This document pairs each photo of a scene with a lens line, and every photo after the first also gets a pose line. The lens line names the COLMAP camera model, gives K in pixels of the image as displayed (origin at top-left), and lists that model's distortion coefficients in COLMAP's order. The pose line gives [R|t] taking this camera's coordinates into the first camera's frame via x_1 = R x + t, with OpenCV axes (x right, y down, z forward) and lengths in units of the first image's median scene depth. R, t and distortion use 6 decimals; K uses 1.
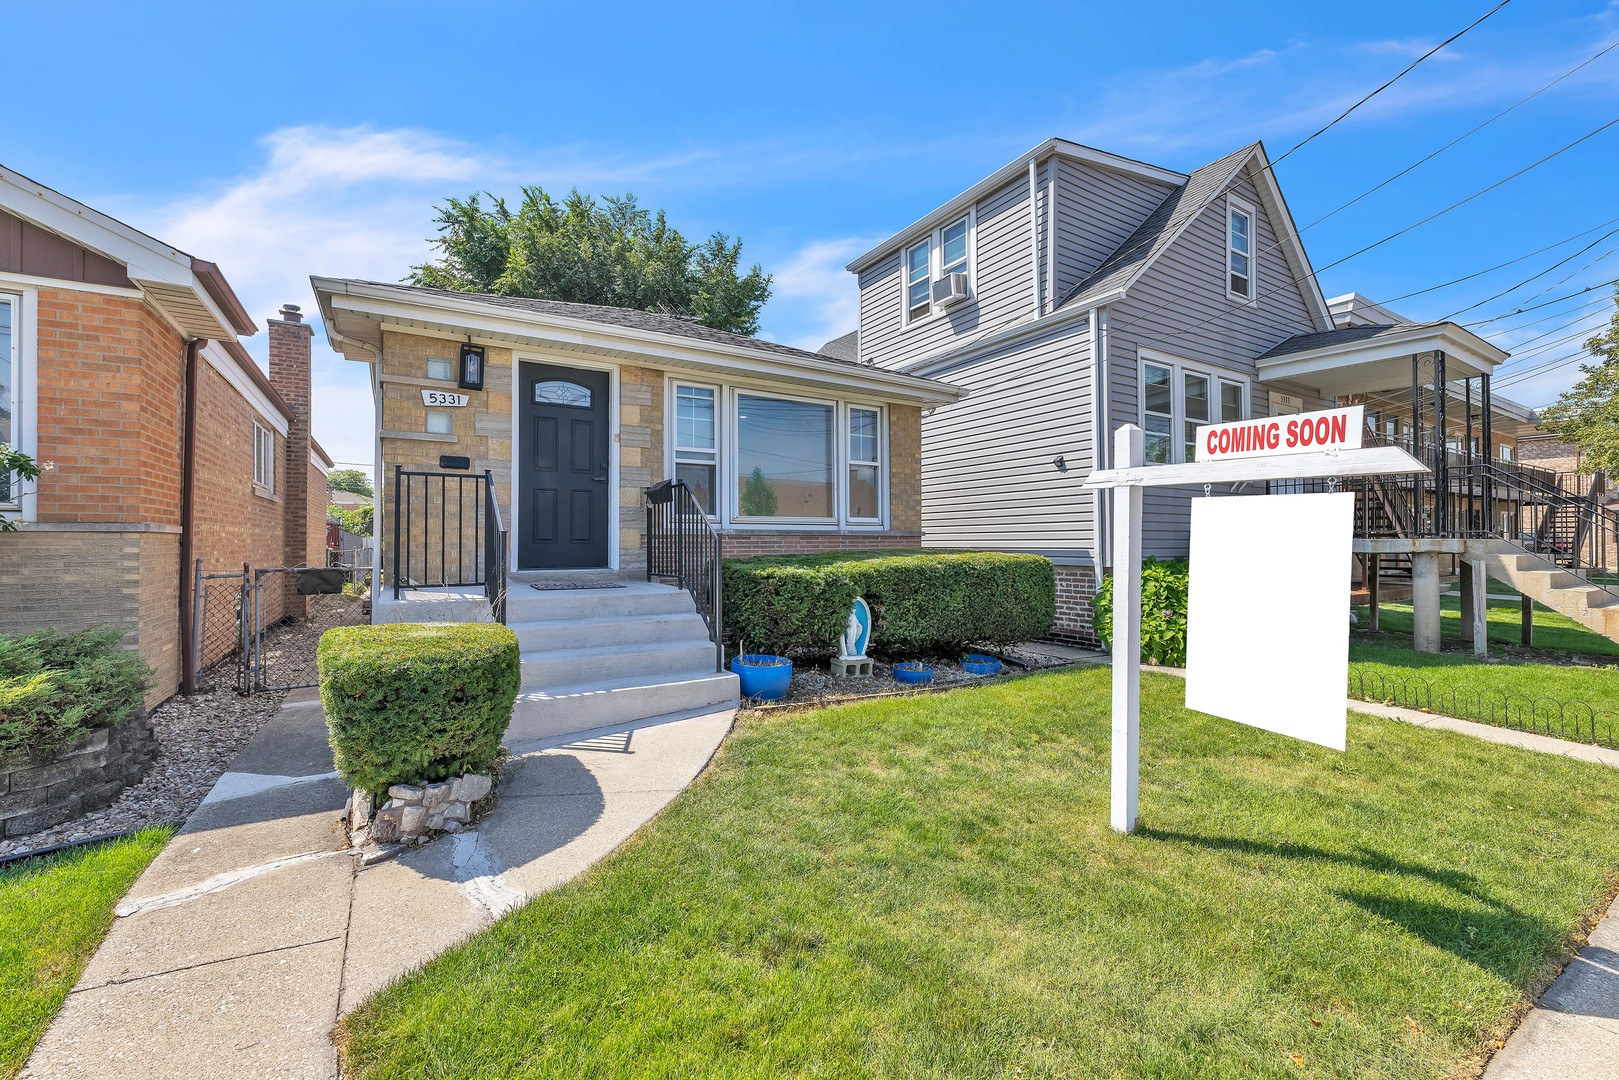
lens RADIAL K [[663.3, 0, 819.7], [0, 663.3, 541.4], [0, 0, 1]] dist [0.003165, -0.005731]
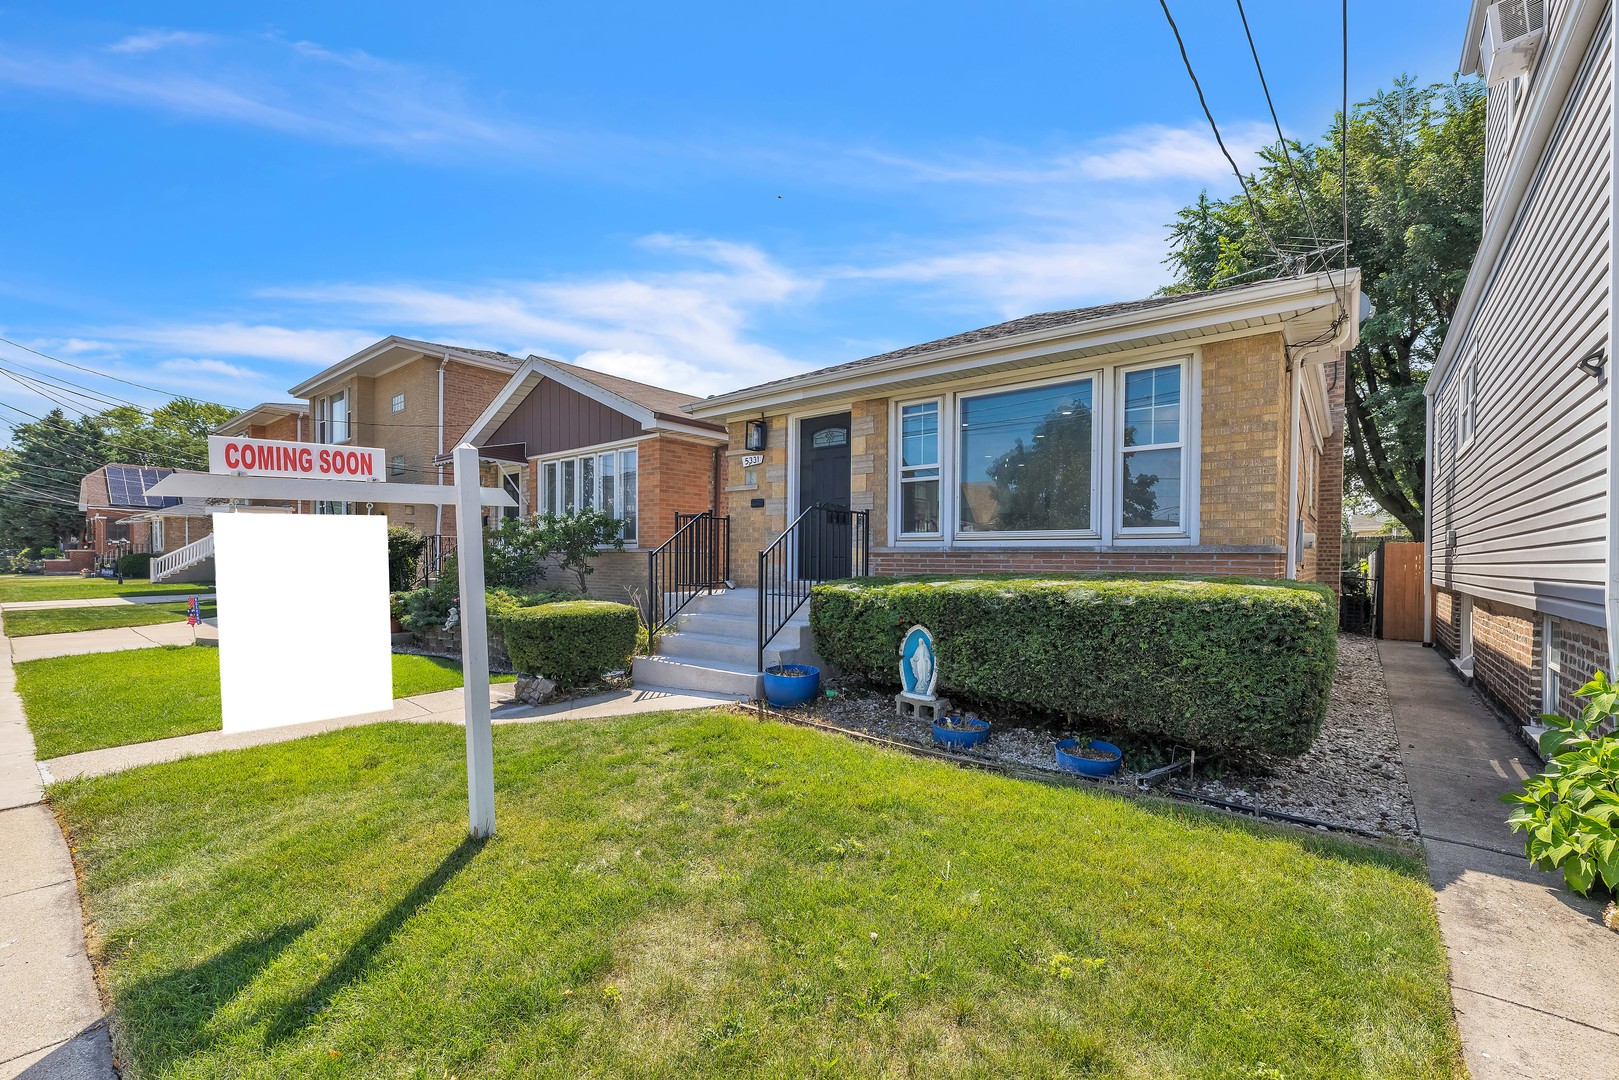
lens RADIAL K [[681.0, 0, 808.6], [0, 681.0, 573.5], [0, 0, 1]] dist [-0.001768, -0.000252]
pose [[0.320324, 0.025861, -0.946955, 0.812029], [-0.007596, 0.999665, 0.024730, -0.002733], [0.947278, -0.000729, 0.320413, 0.570988]]
